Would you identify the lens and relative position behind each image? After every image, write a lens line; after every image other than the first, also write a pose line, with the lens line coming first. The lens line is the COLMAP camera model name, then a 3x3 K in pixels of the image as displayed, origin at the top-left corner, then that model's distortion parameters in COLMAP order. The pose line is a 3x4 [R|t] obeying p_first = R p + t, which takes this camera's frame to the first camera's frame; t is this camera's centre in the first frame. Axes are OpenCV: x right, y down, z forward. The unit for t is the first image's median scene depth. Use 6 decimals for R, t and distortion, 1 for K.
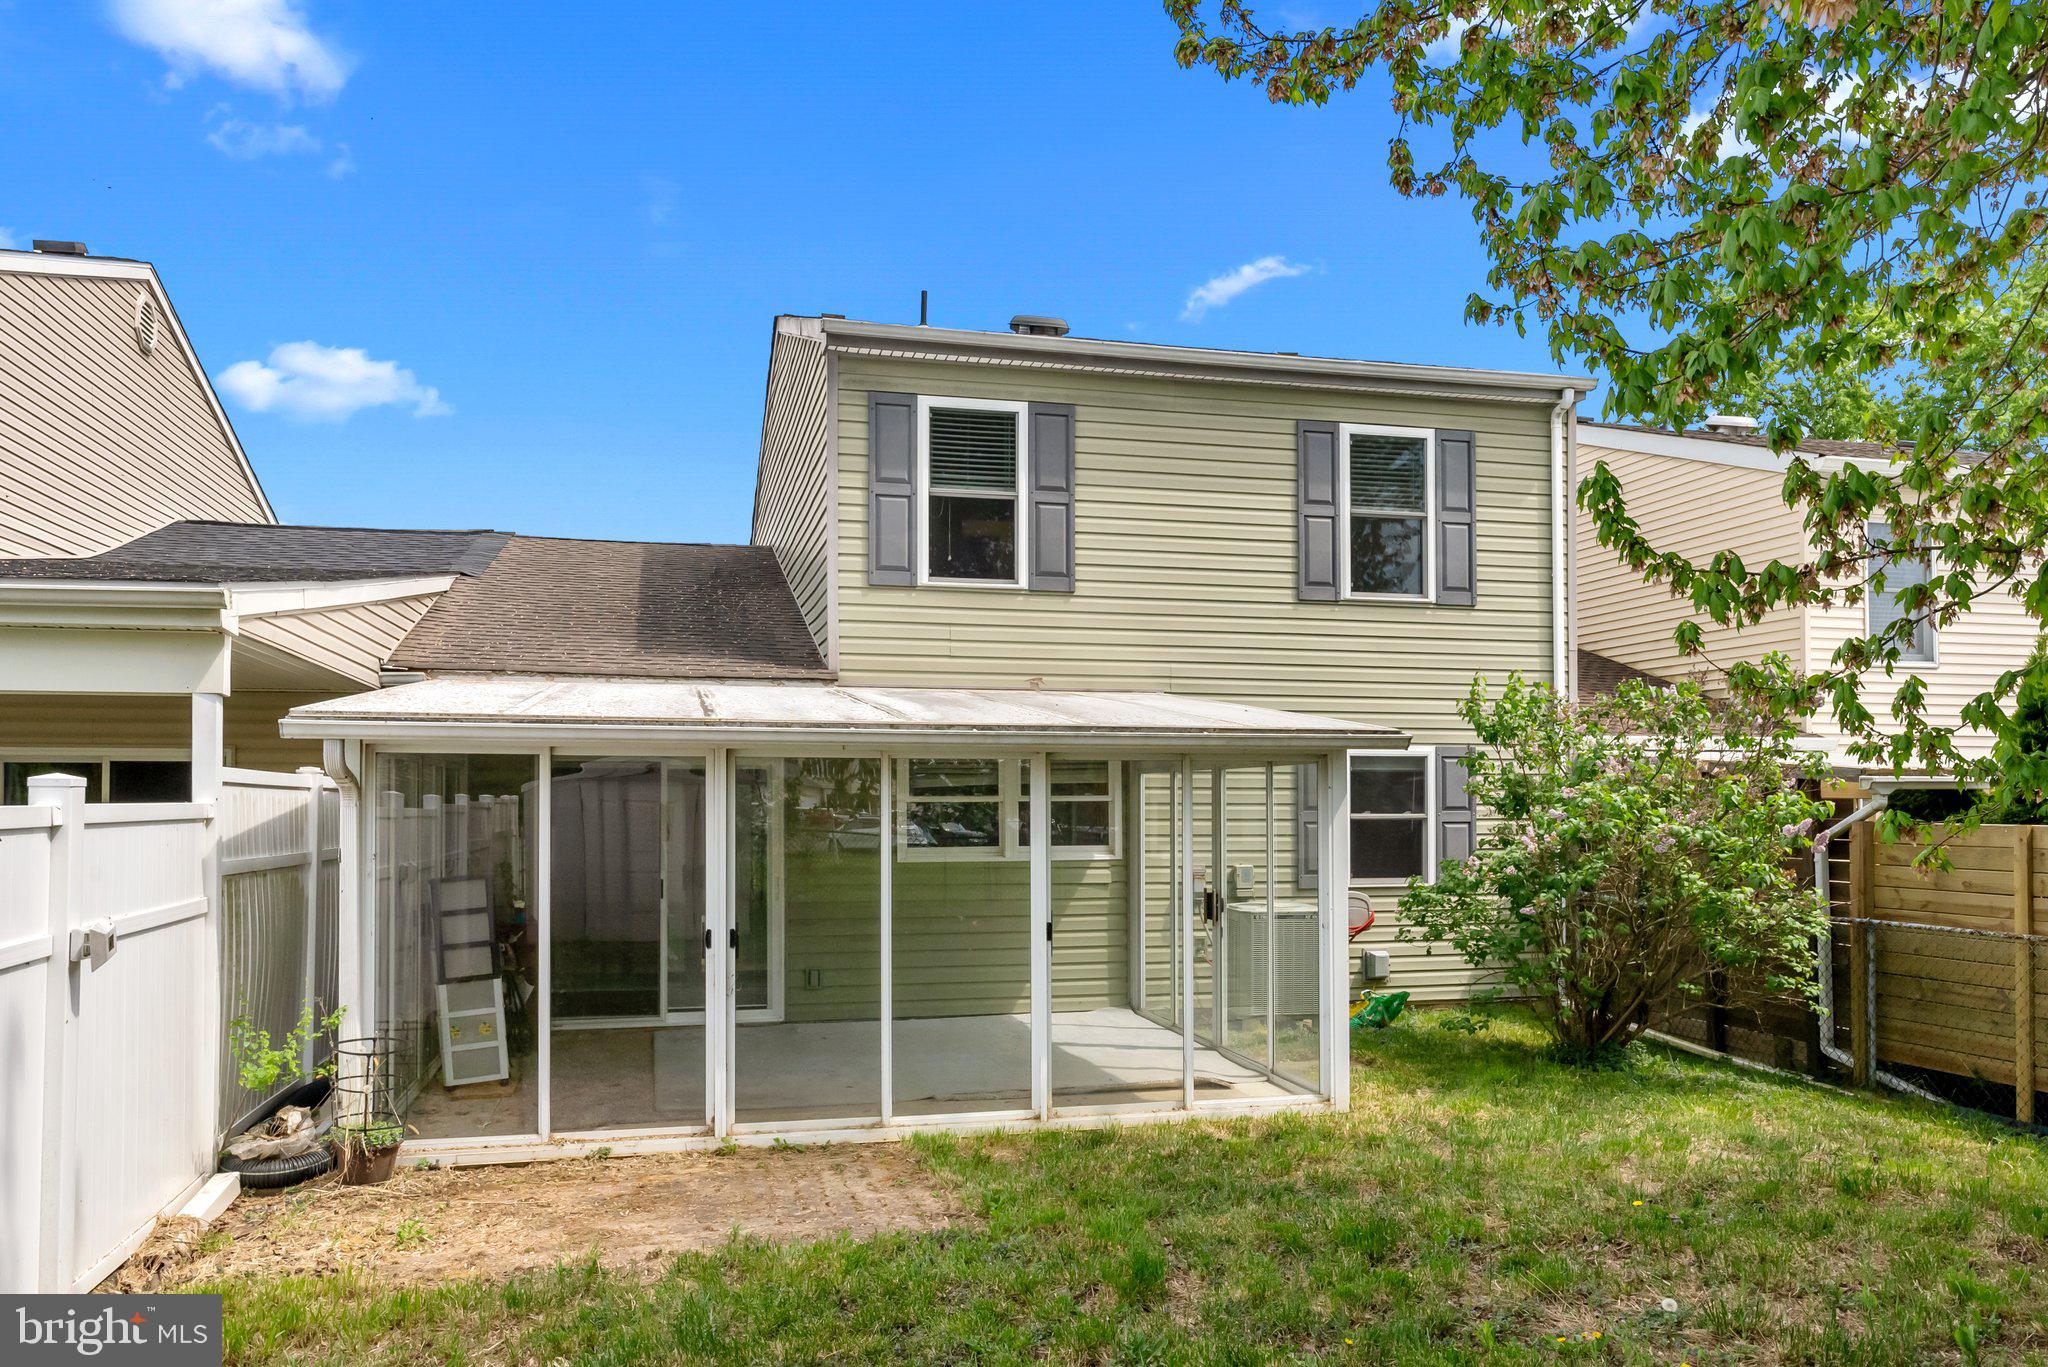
lens RADIAL K [[1464.0, 0, 1023.4], [0, 1464.0, 755.3], [0, 0, 1]] dist [0.007289, -0.000487]
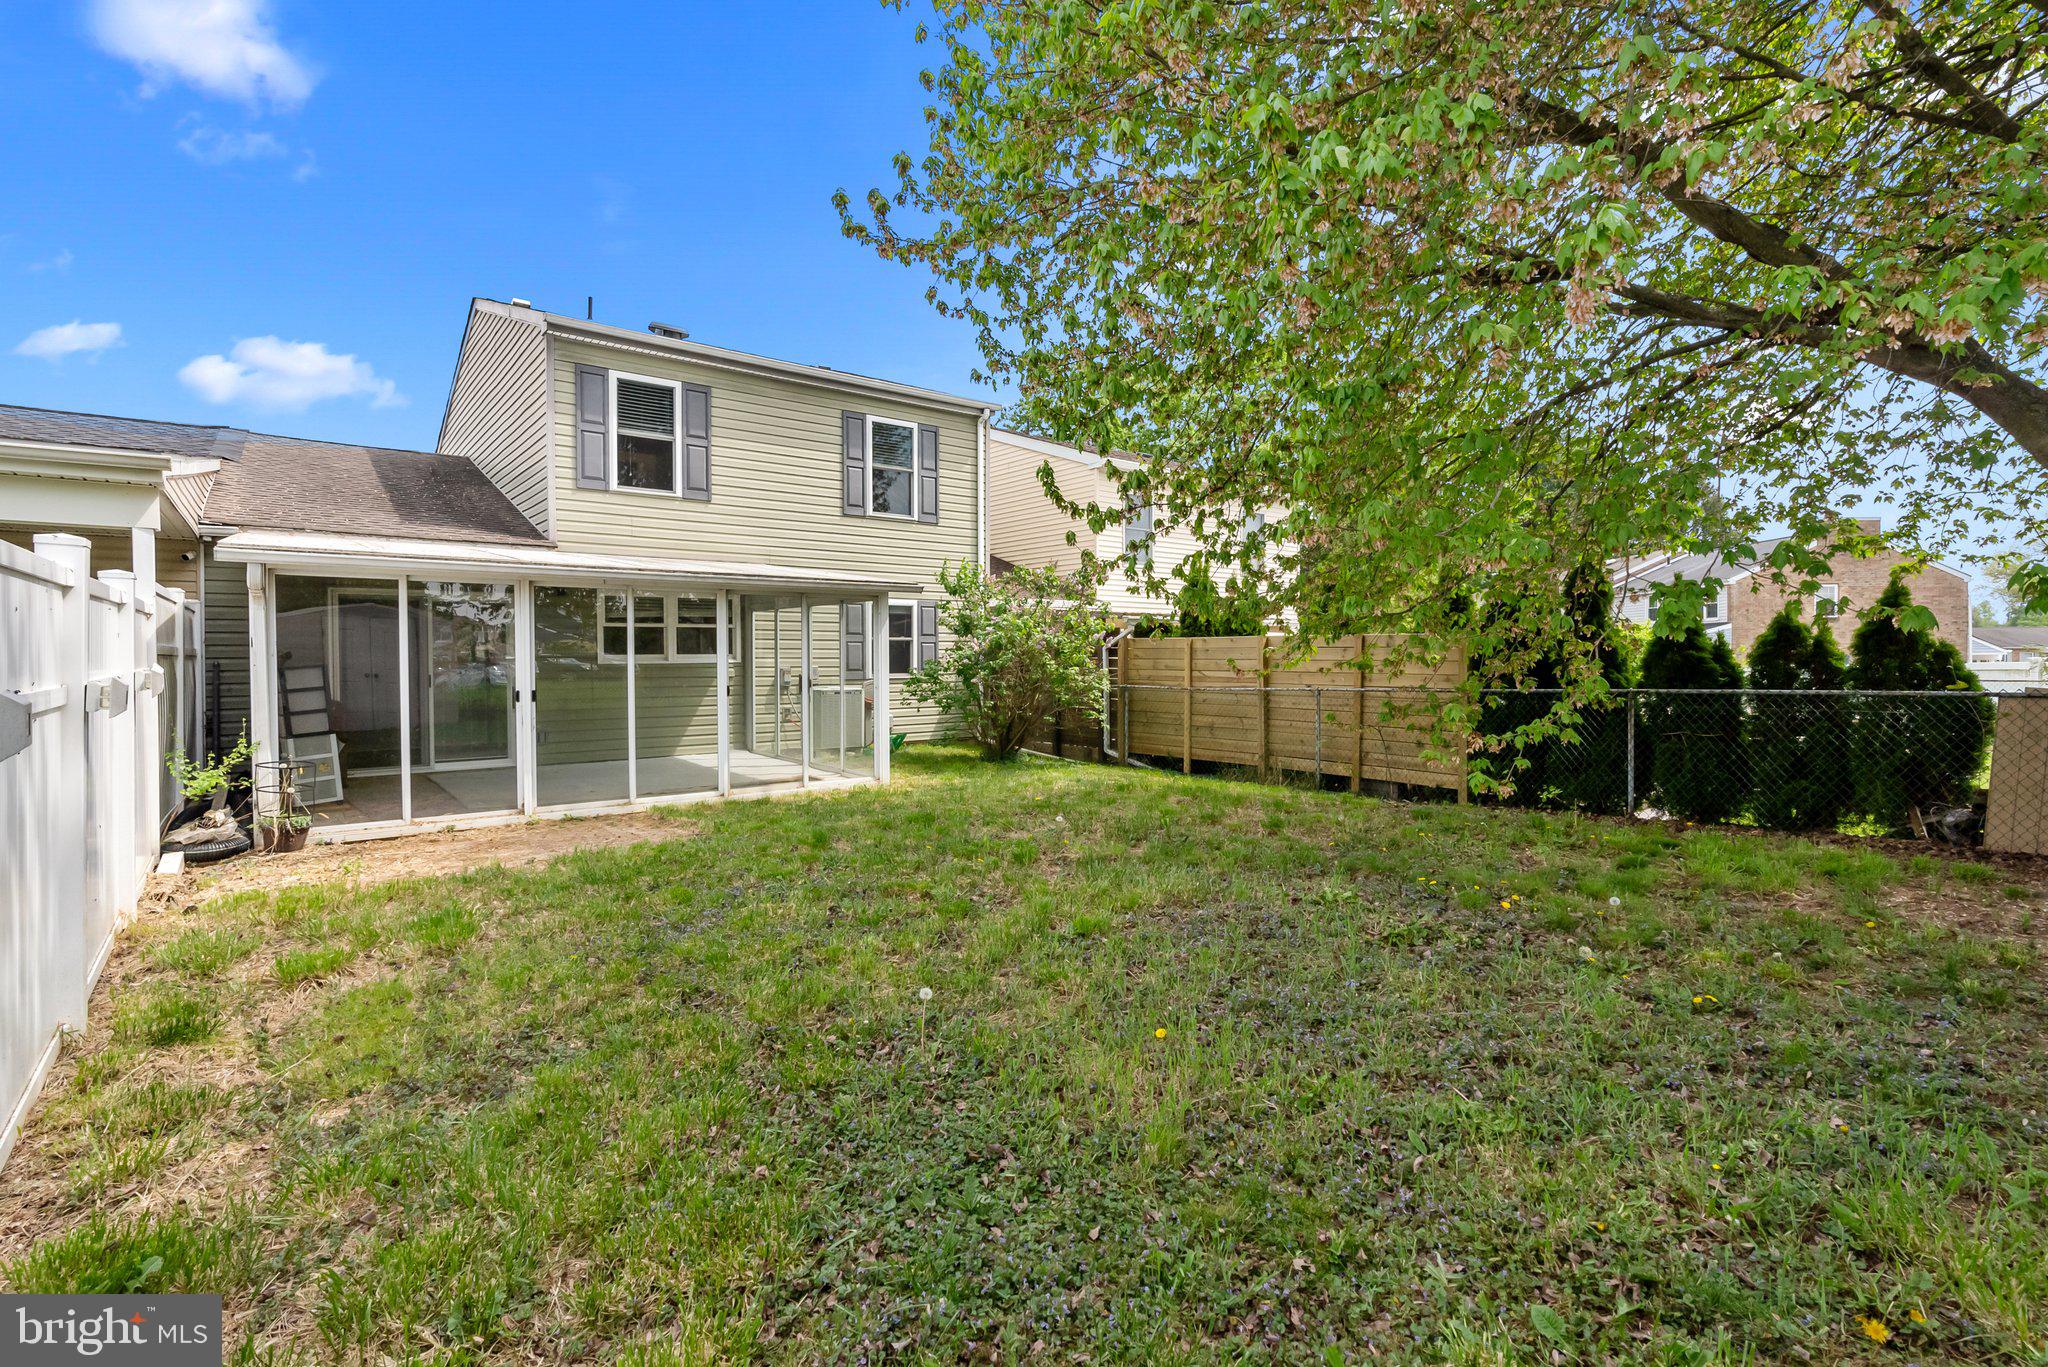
lens RADIAL K [[949.5, 0, 1024.1], [0, 949.5, 649.5], [0, 0, 1]] dist [0.001573, 0.000656]
pose [[0.909406, 0.001375, 0.415908, -0.093783], [-0.013179, 0.999588, 0.025512, 0.025117], [-0.415701, -0.028682, 0.909049, -0.131866]]
